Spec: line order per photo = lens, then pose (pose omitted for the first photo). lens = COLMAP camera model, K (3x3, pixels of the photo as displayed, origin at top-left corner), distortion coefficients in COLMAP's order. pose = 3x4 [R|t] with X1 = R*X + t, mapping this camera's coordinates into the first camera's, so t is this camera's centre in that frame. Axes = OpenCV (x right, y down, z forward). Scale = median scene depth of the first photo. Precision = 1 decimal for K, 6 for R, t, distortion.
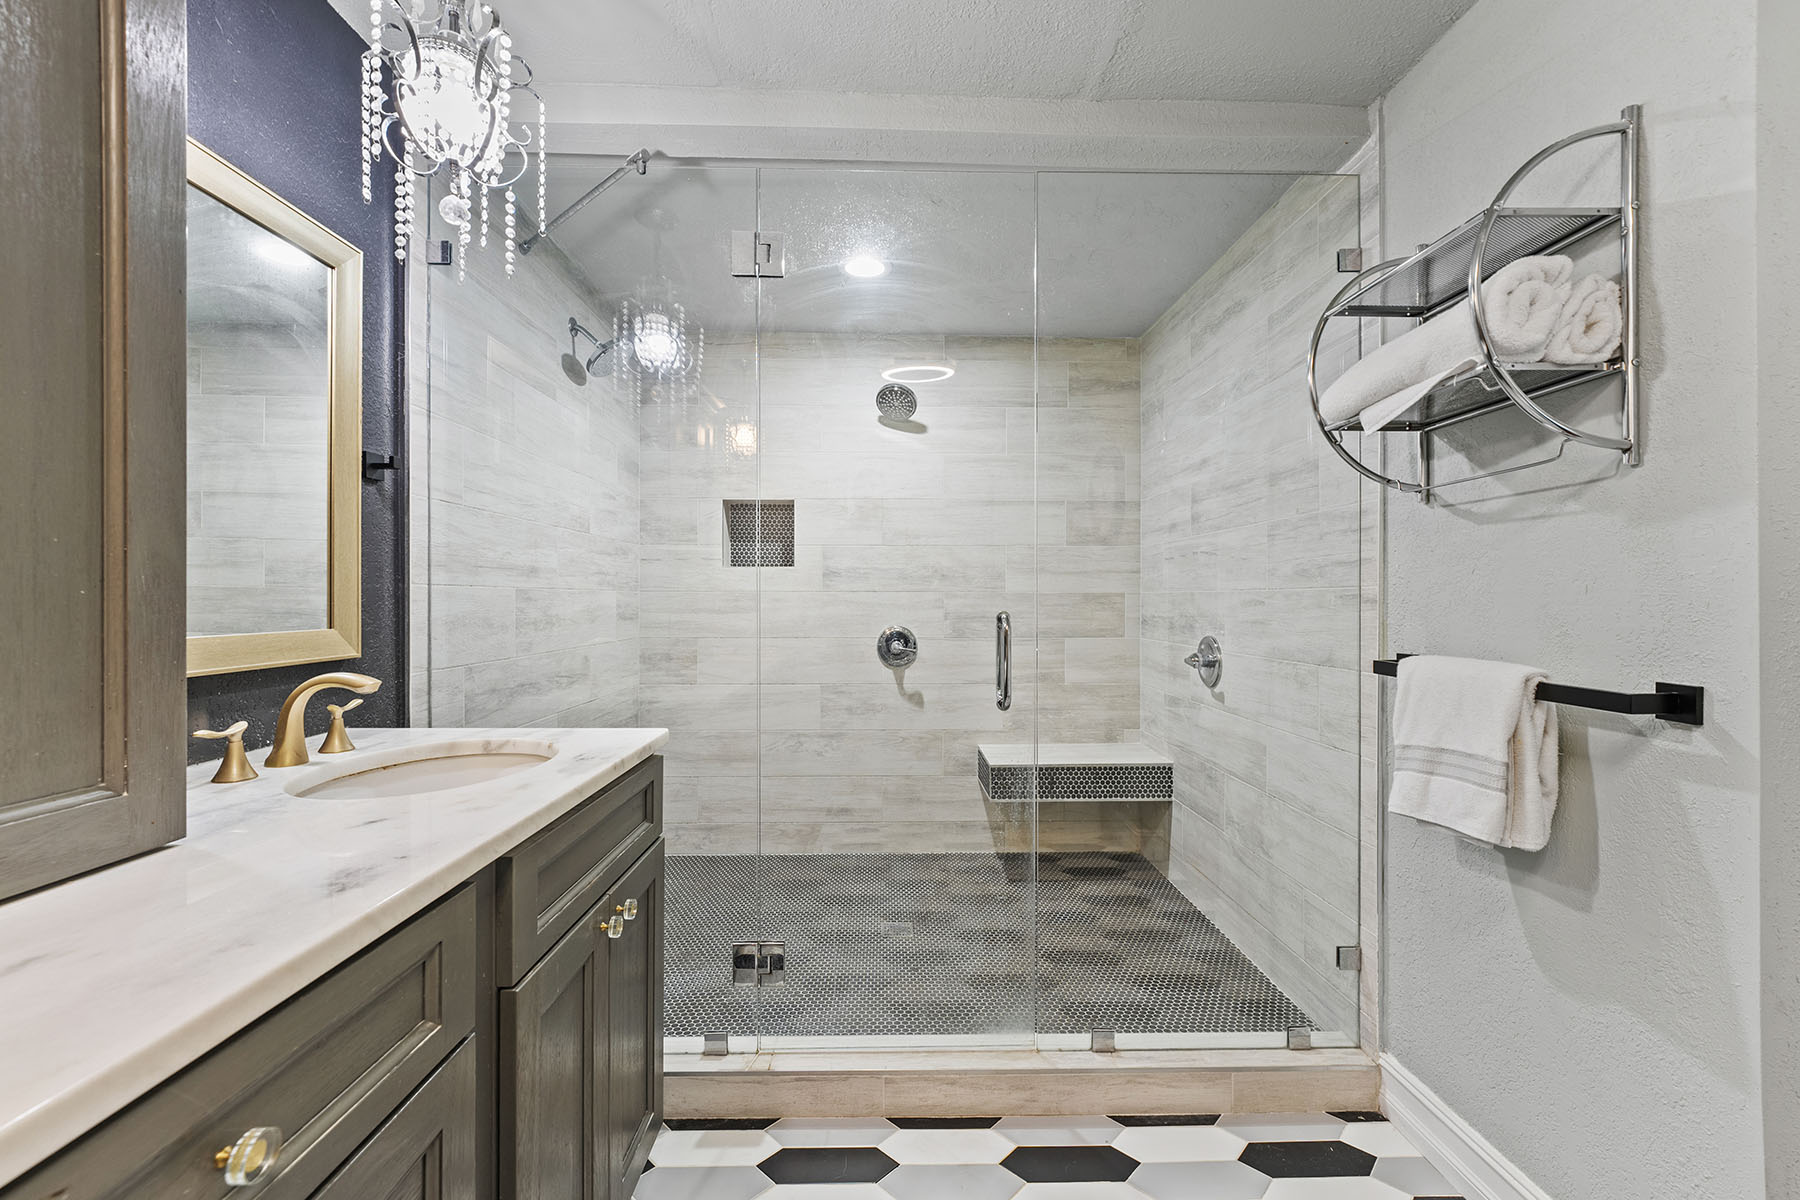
lens RADIAL K [[746.9, 0, 894.5], [0, 746.9, 600.2], [0, 0, 1]] dist [-0.011300, 0.003229]
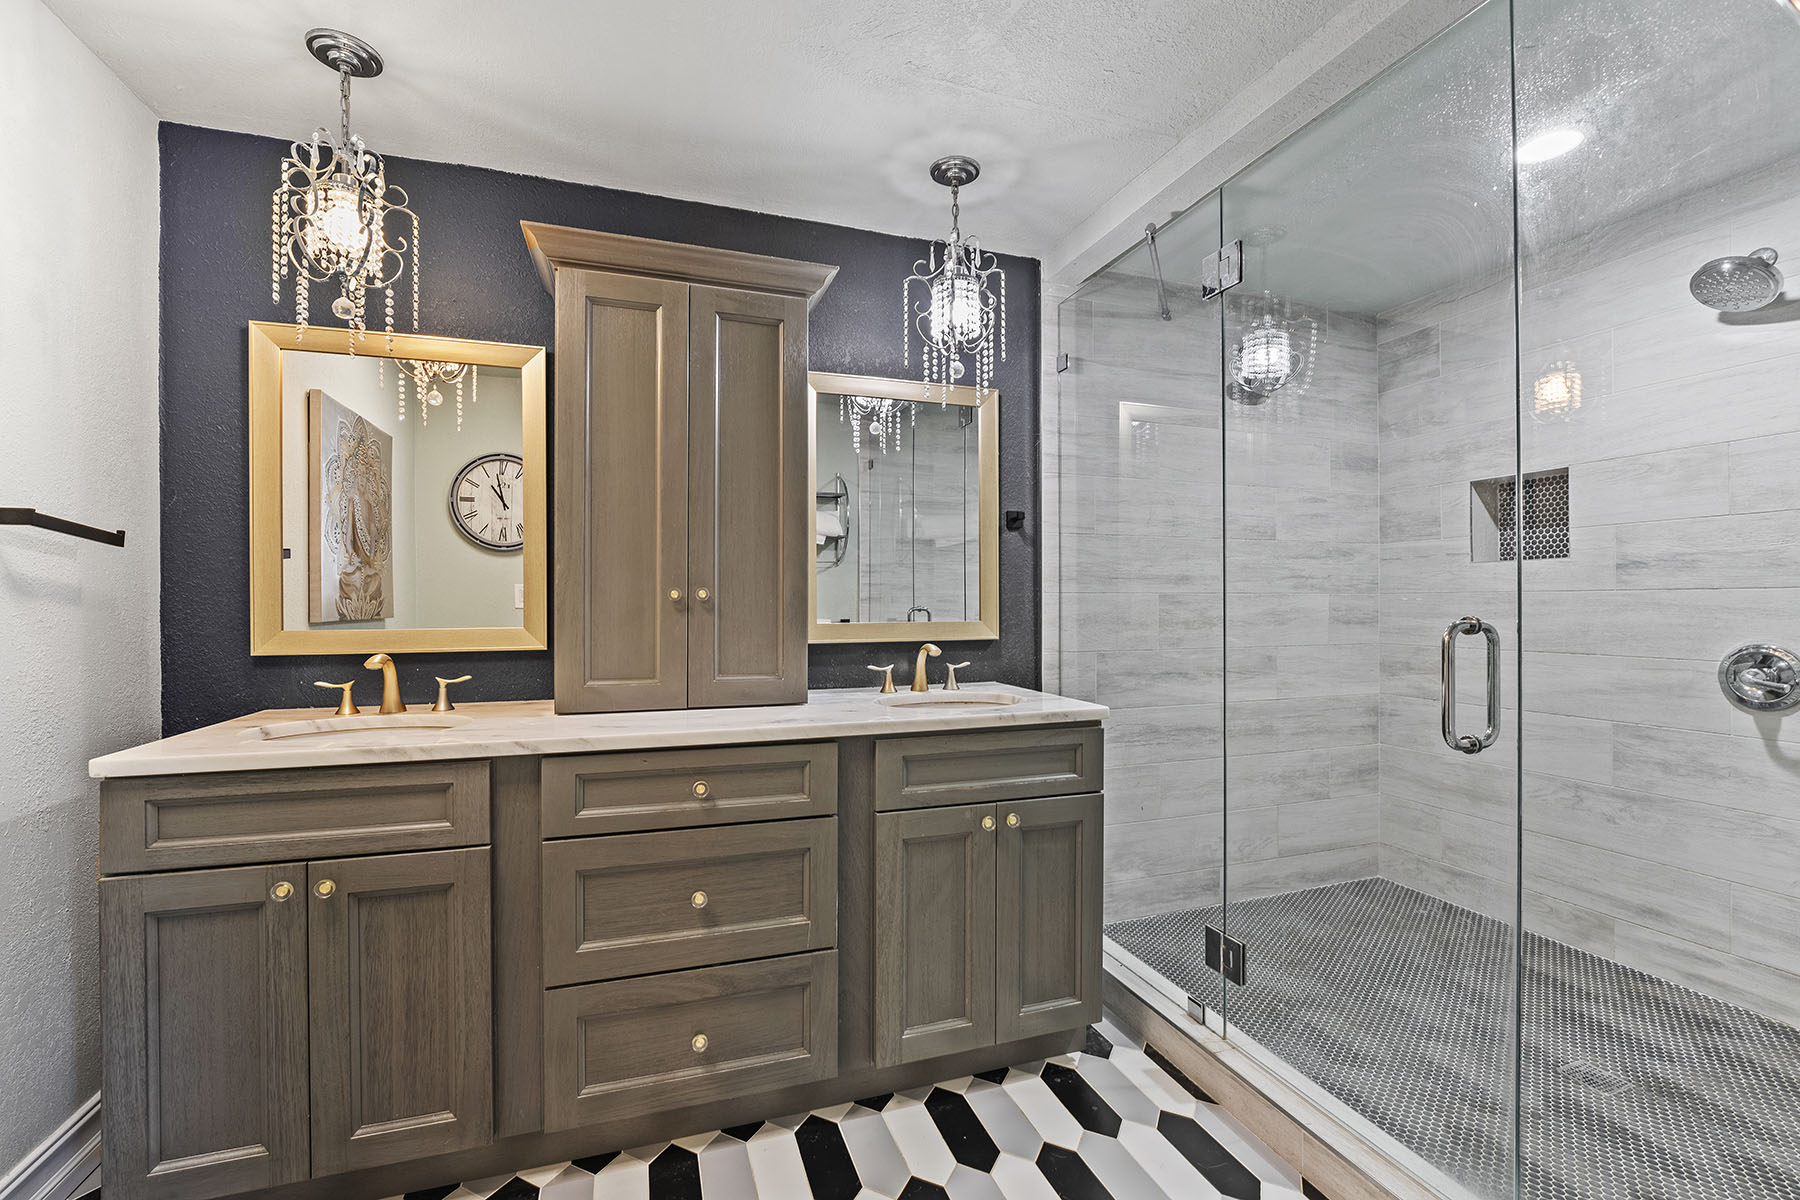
lens RADIAL K [[746.9, 0, 882.9], [0, 746.9, 605.1], [0, 0, 1]] dist [-0.011300, 0.003229]
pose [[0.293656, -0.000106, -0.955911, 0.371856], [0.002331, 0.999997, 0.000605, 0.000383], [0.955908, -0.002406, 0.293655, 0.134511]]
